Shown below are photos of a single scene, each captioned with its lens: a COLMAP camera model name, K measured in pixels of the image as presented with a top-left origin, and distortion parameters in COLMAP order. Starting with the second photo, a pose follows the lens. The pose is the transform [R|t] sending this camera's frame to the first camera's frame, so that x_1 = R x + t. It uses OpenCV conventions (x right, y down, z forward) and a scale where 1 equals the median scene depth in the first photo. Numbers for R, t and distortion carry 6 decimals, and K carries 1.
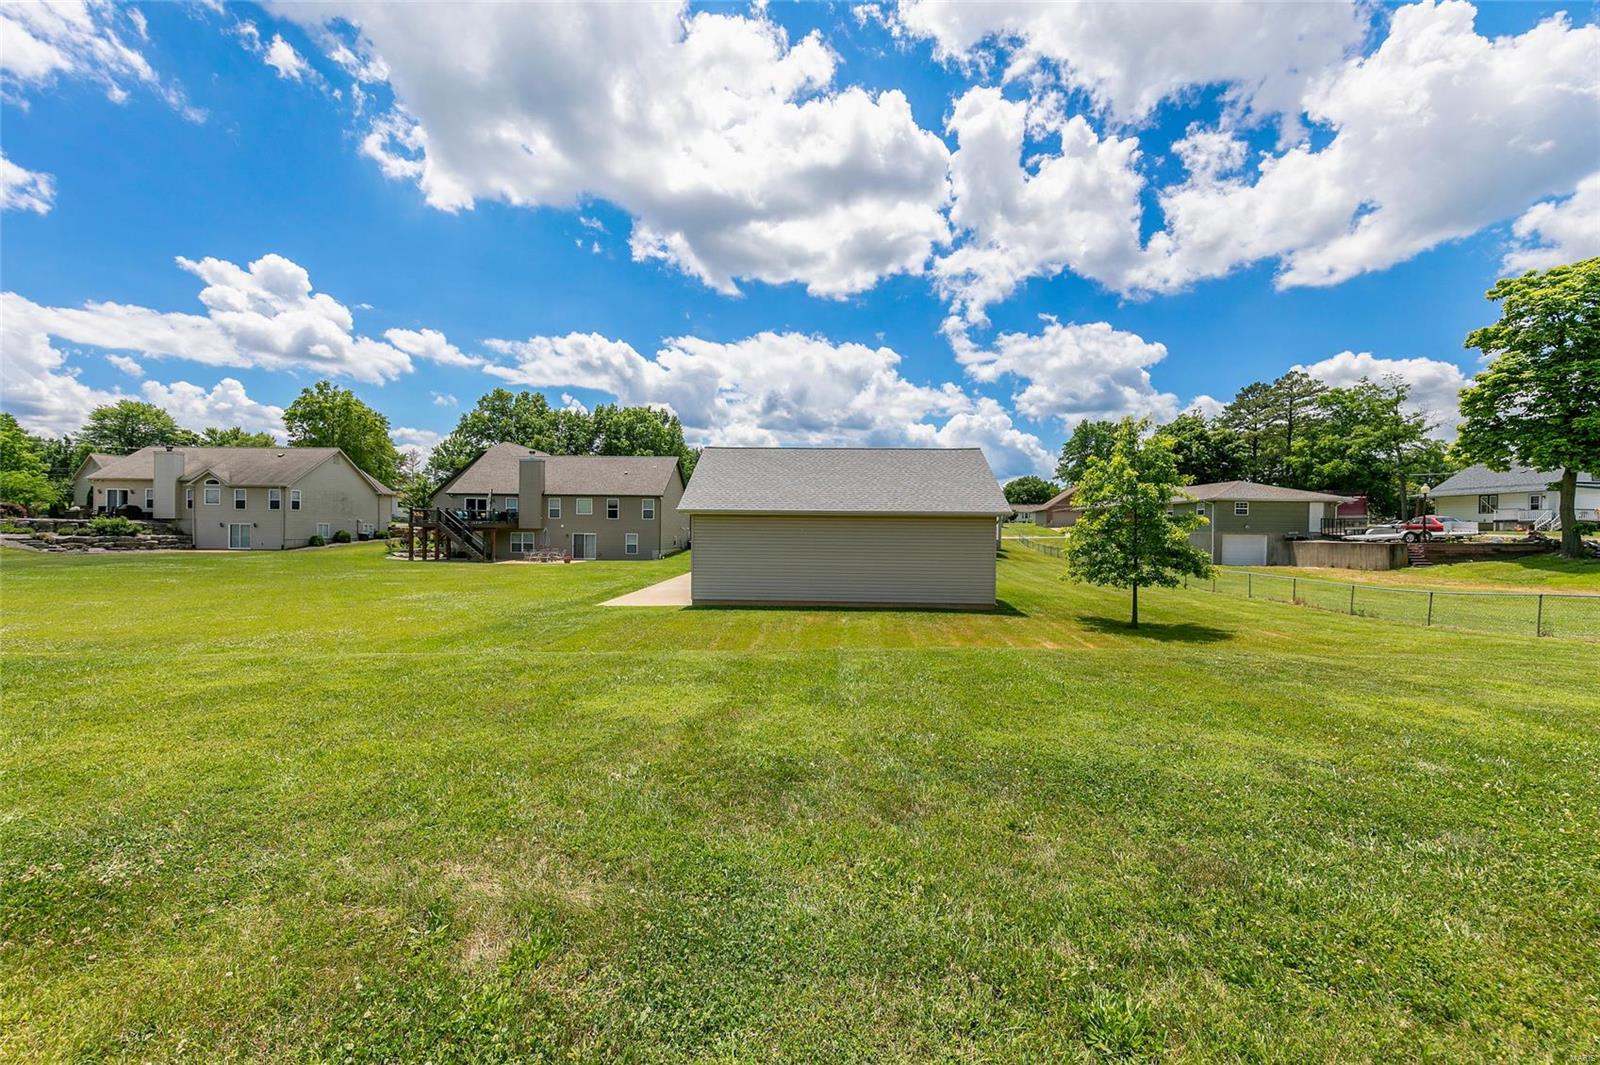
lens RADIAL K [[625.7, 0, 789.2], [0, 625.7, 521.0], [0, 0, 1]] dist [0.008417, -0.000898]
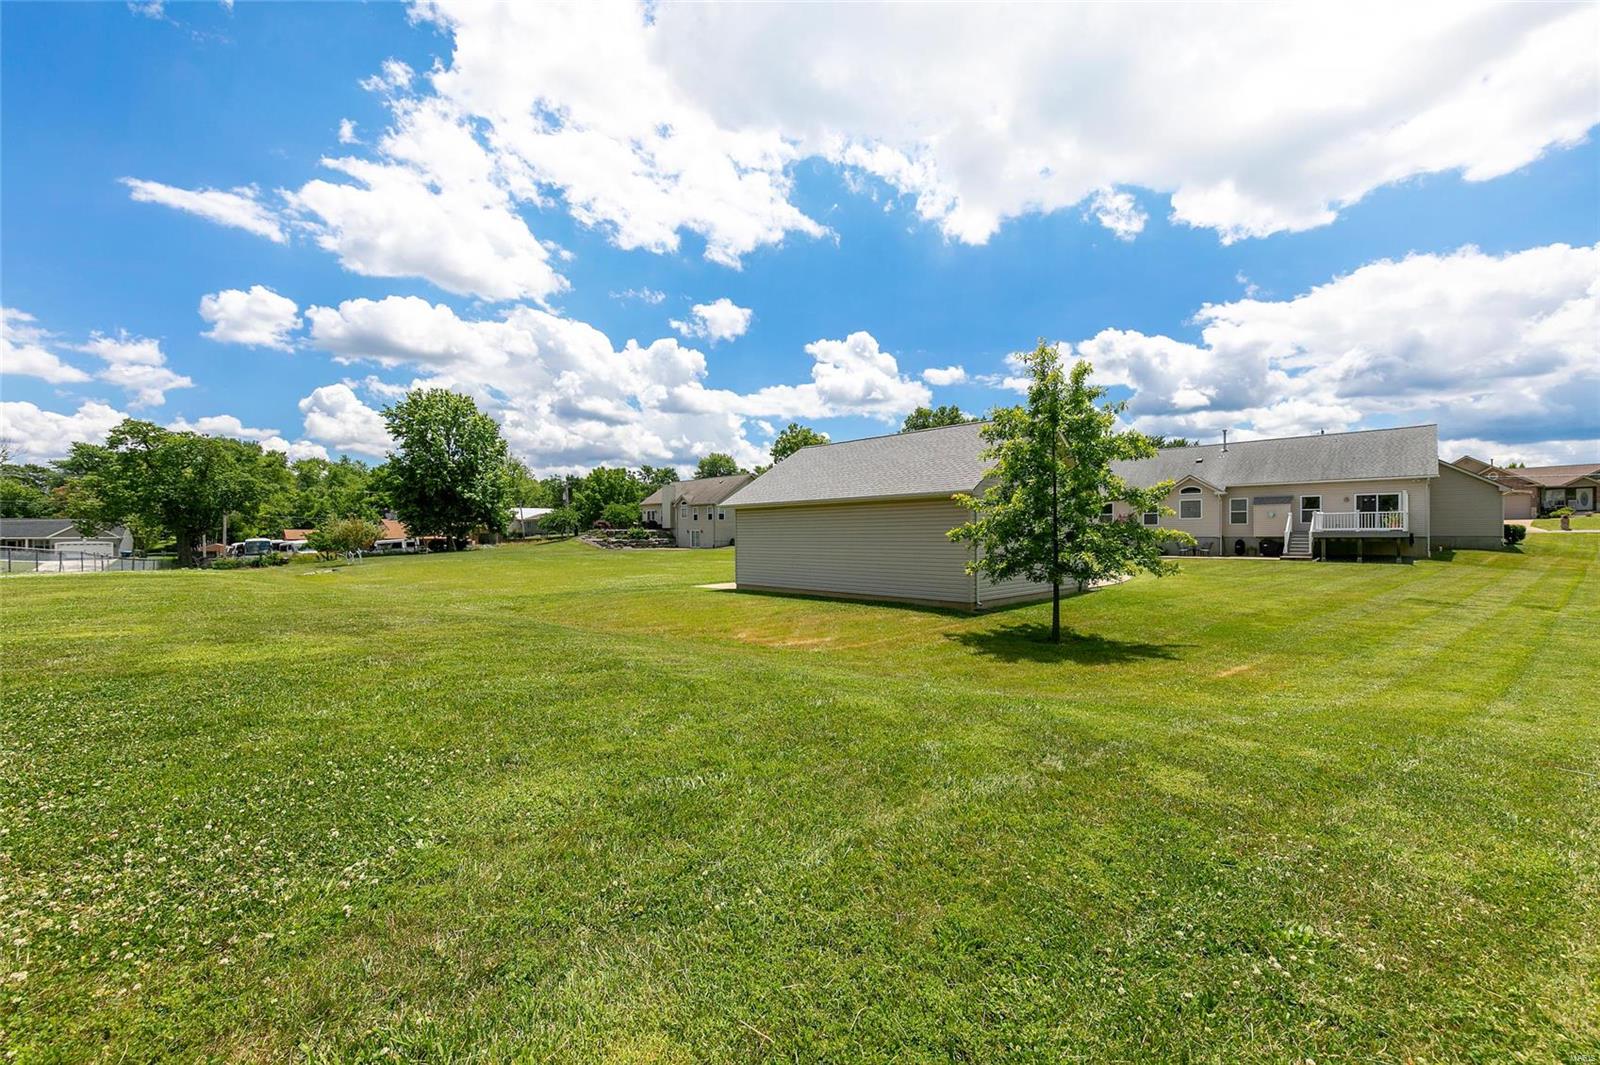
lens RADIAL K [[625.7, 0, 794.1], [0, 625.7, 524.1], [0, 0, 1]] dist [0.008417, -0.000898]
pose [[0.718036, -0.024361, -0.695579, 0.310012], [0.019635, 0.999699, -0.014744, 0.015105], [0.695729, -0.003071, 0.718298, 0.110563]]
